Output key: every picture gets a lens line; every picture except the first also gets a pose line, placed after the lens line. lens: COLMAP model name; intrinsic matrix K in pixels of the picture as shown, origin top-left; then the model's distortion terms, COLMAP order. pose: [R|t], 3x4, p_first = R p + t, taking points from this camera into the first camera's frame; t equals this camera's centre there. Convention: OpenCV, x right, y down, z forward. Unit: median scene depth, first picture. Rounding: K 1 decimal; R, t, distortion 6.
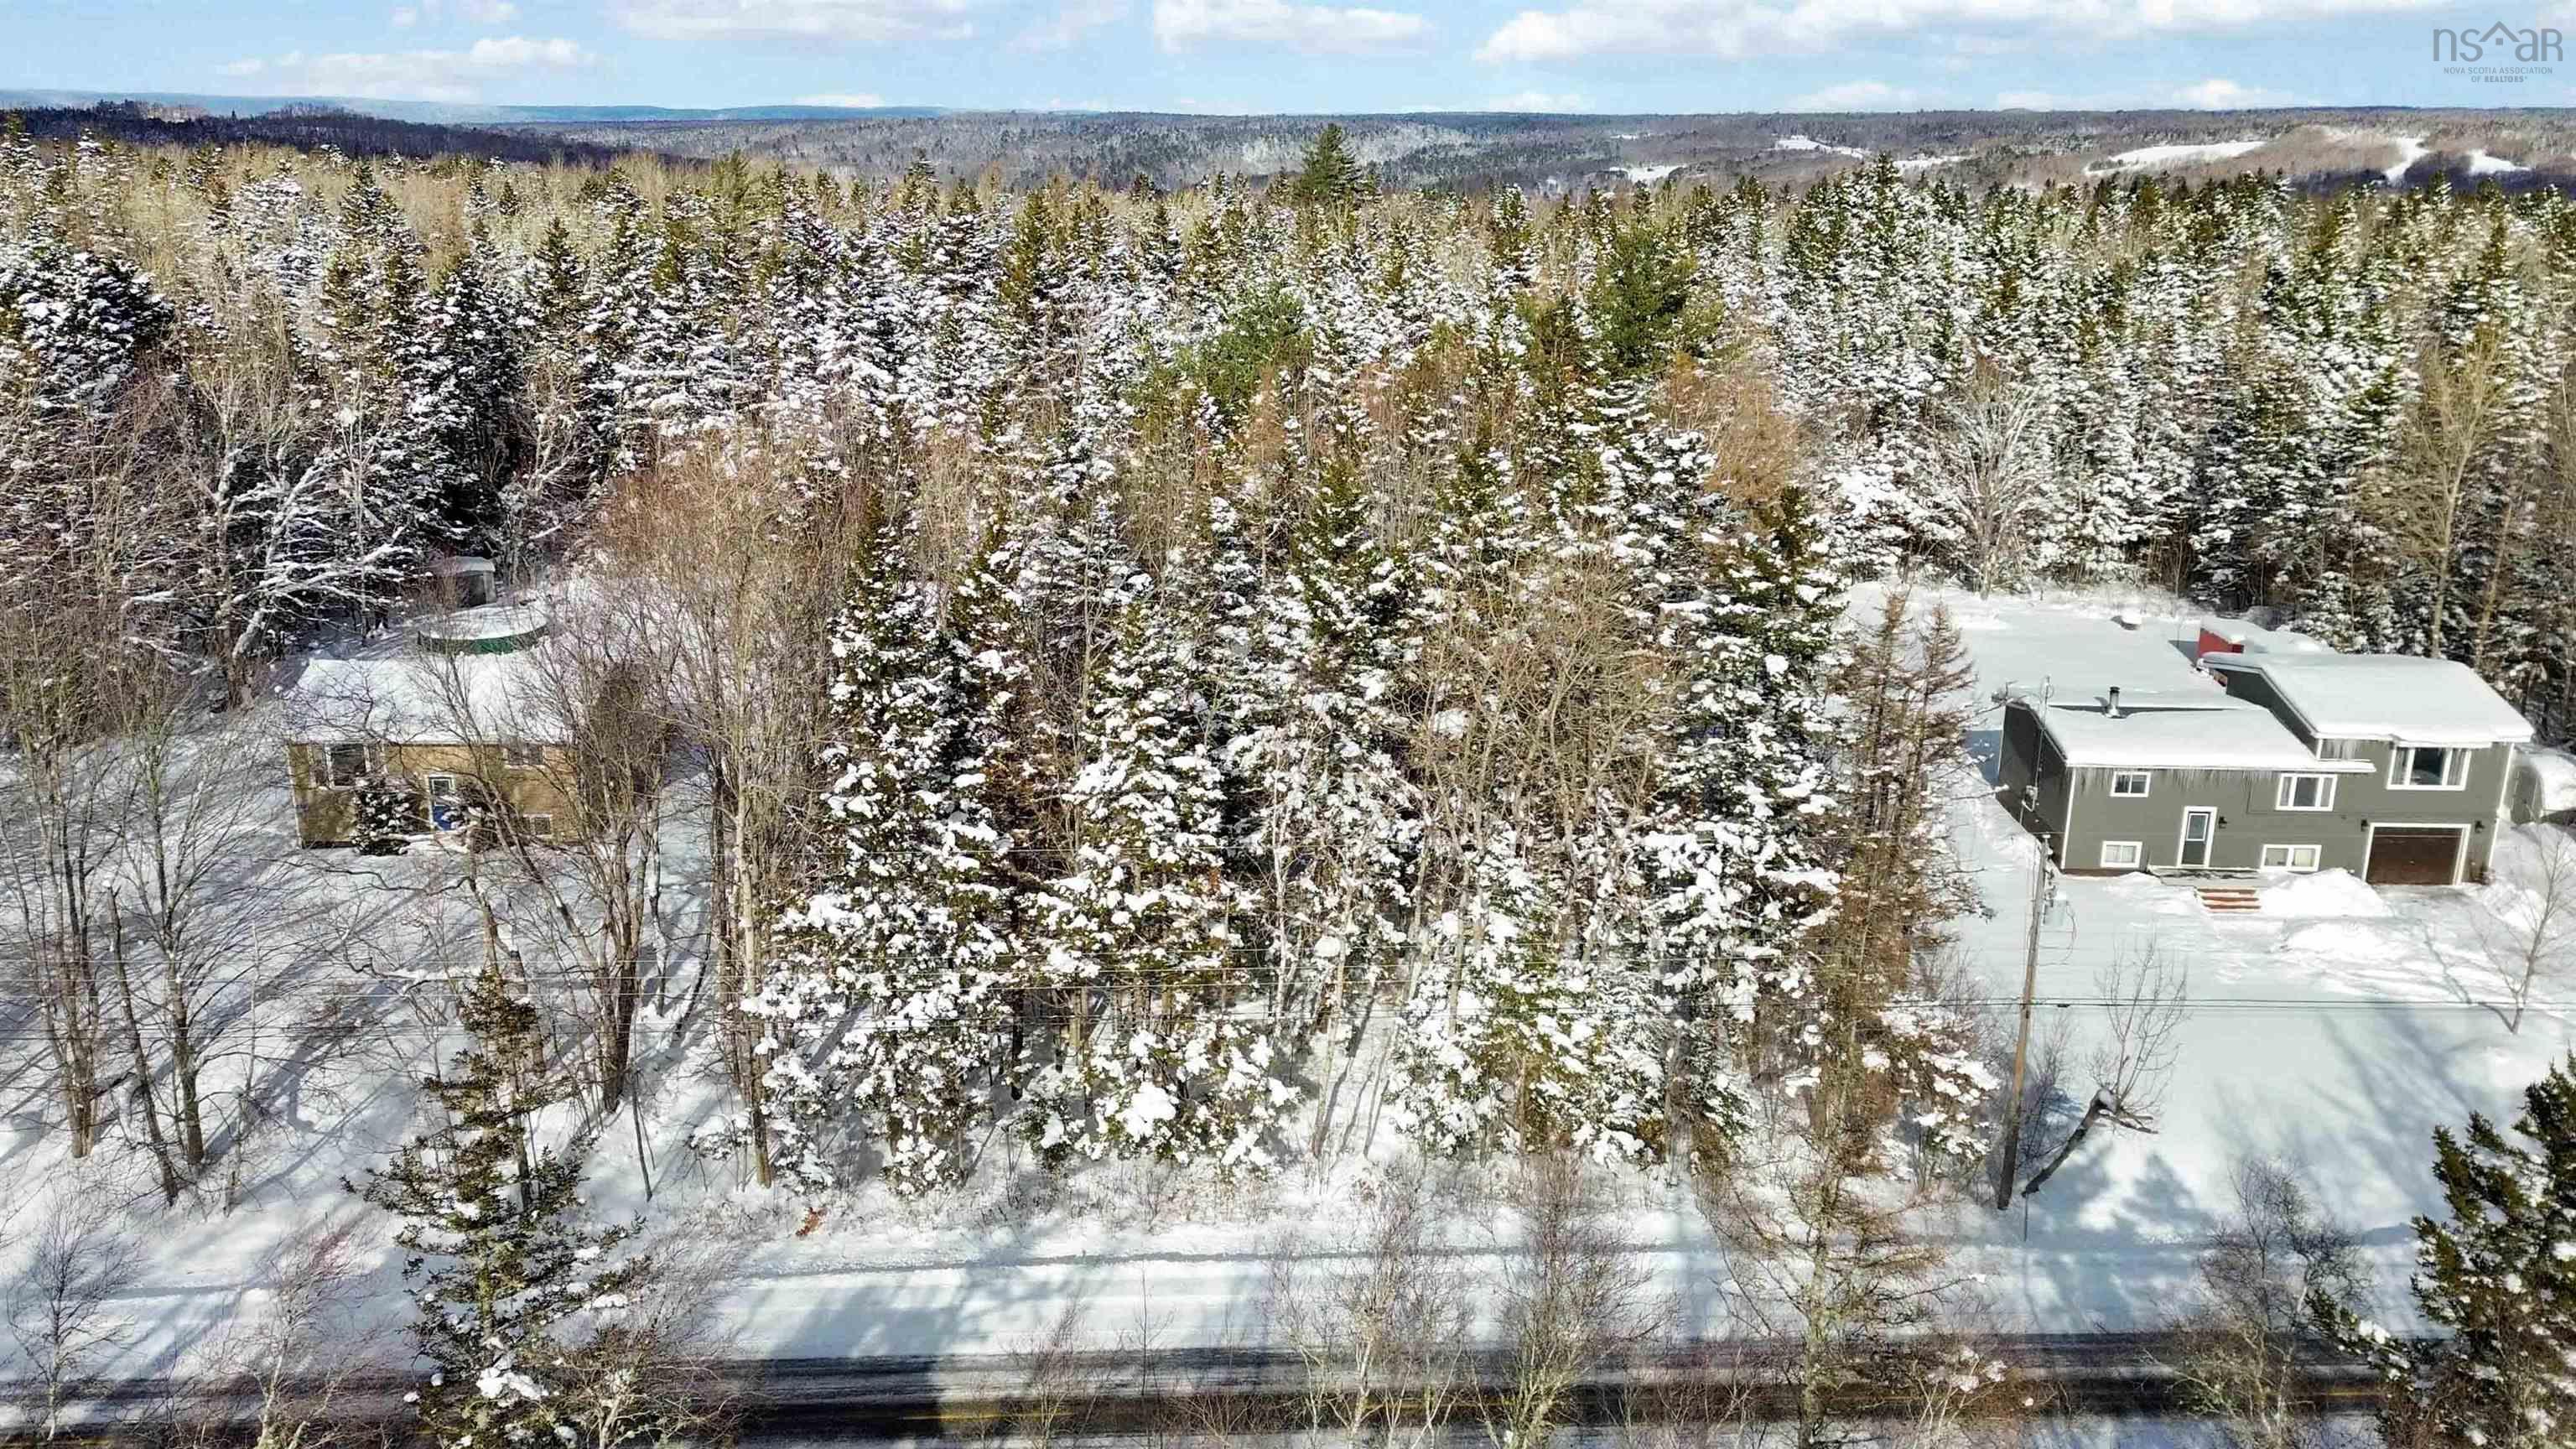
lens RADIAL K [[2011.3, 0, 1288.0], [0, 2011.3, 724.5], [0, 0, 1]] dist [0.094886, -0.088039]
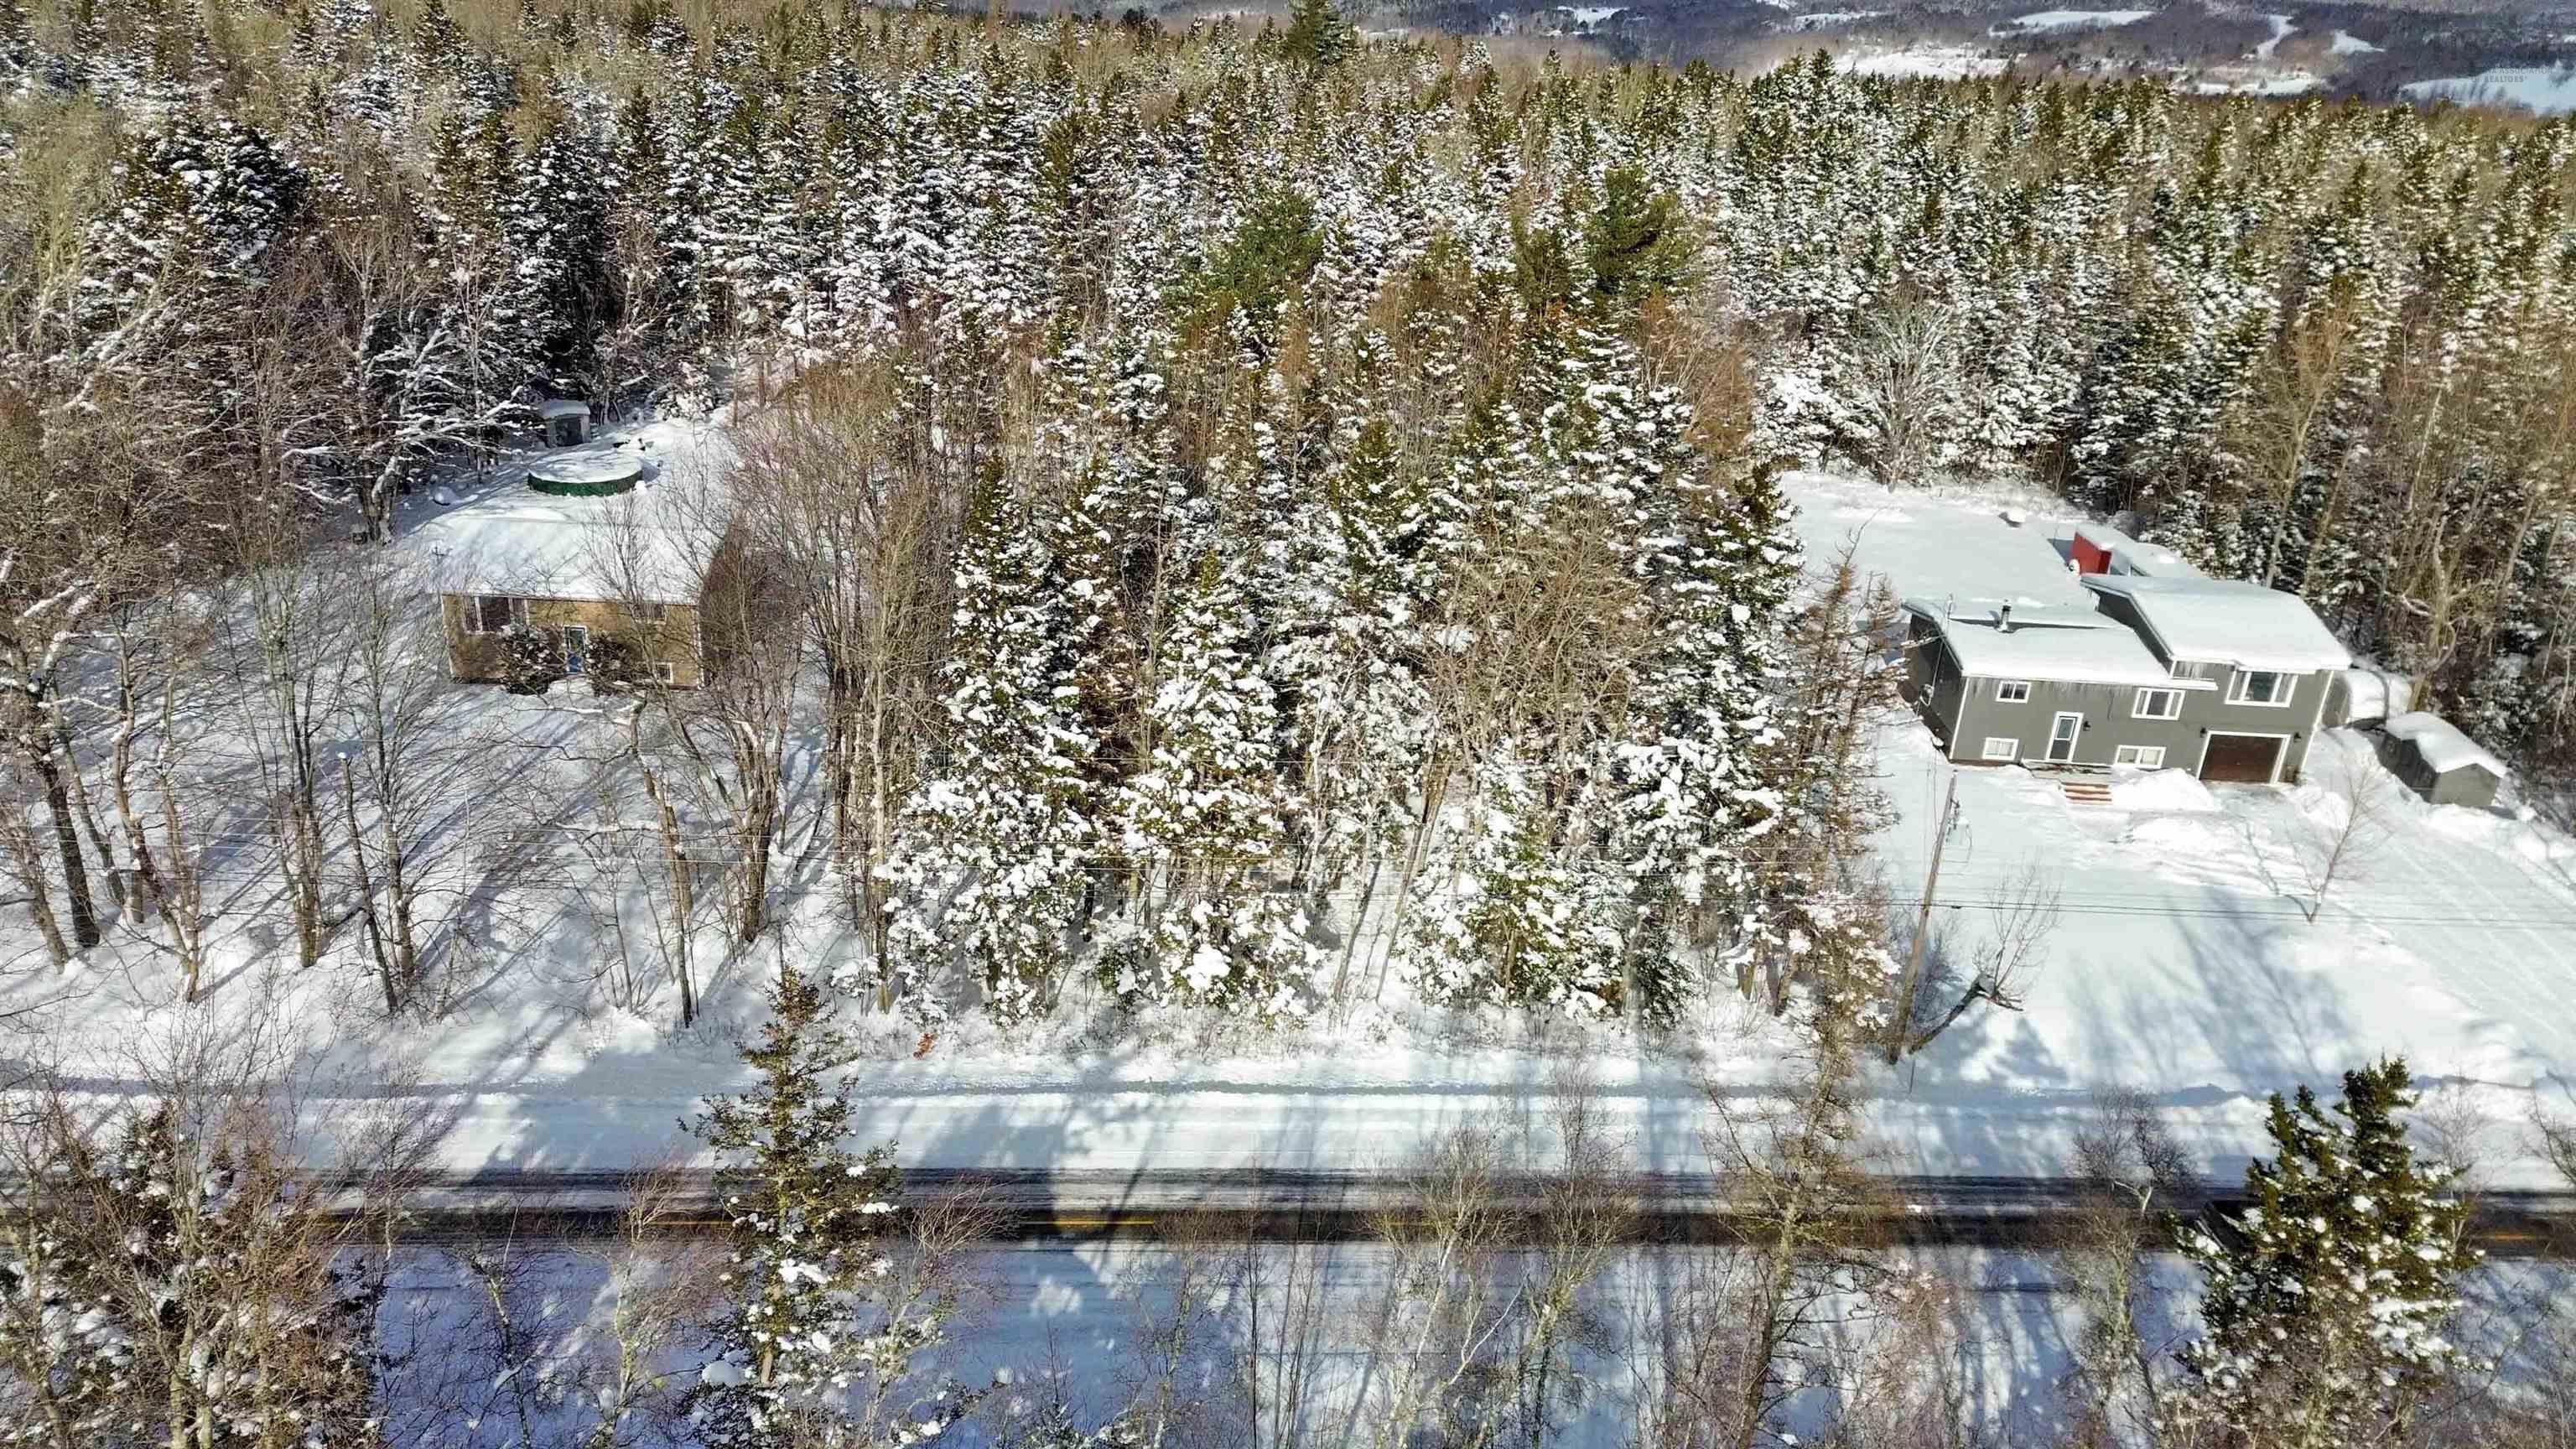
lens RADIAL K [[1782.2, 0, 1288.0], [0, 1782.2, 724.5], [0, 0, 1]] dist [0.095134, -0.084462]
pose [[0.998830, 0.037716, 0.030285, -0.040685], [-0.041025, 0.992243, 0.117348, -0.057923], [-0.025624, -0.118453, 0.992629, -0.037370]]
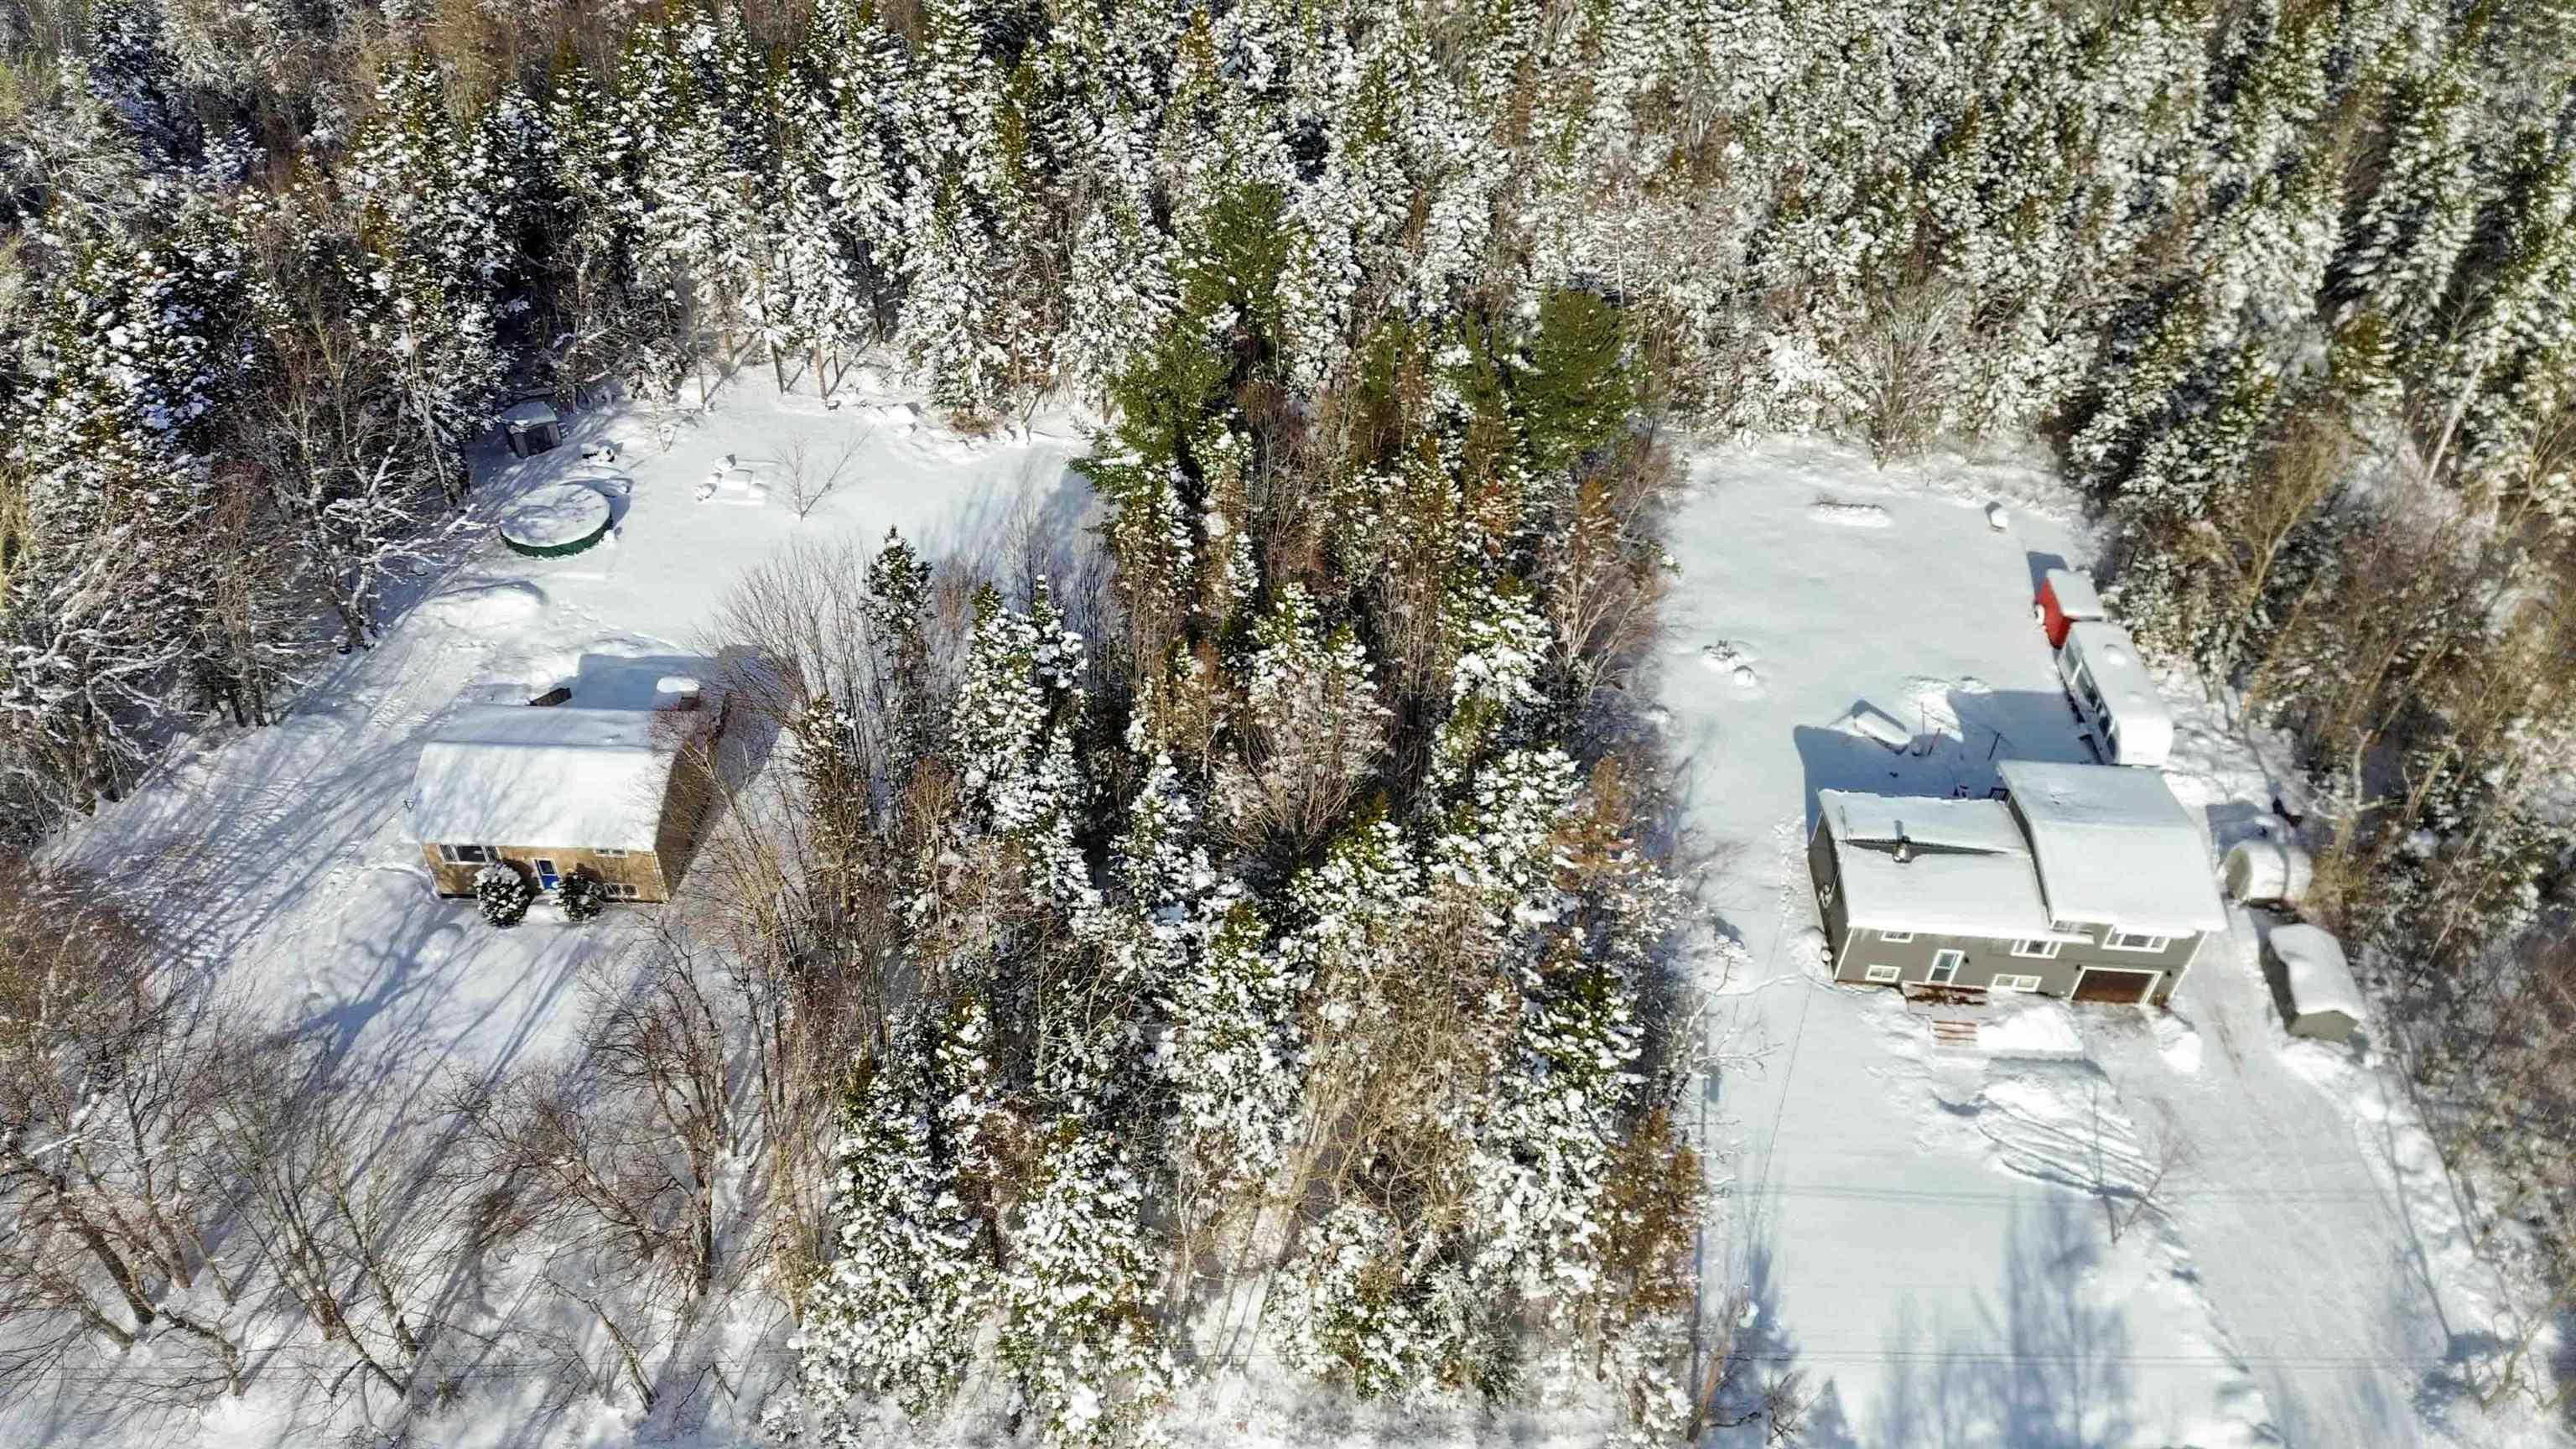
lens RADIAL K [[1782.2, 0, 1288.0], [0, 1782.2, 724.5], [0, 0, 1]] dist [0.095134, -0.084462]
pose [[0.999263, 0.037427, -0.008495, 0.045632], [-0.030551, 0.909691, 0.414160, -0.530568], [0.023229, -0.413595, 0.910165, 0.042736]]
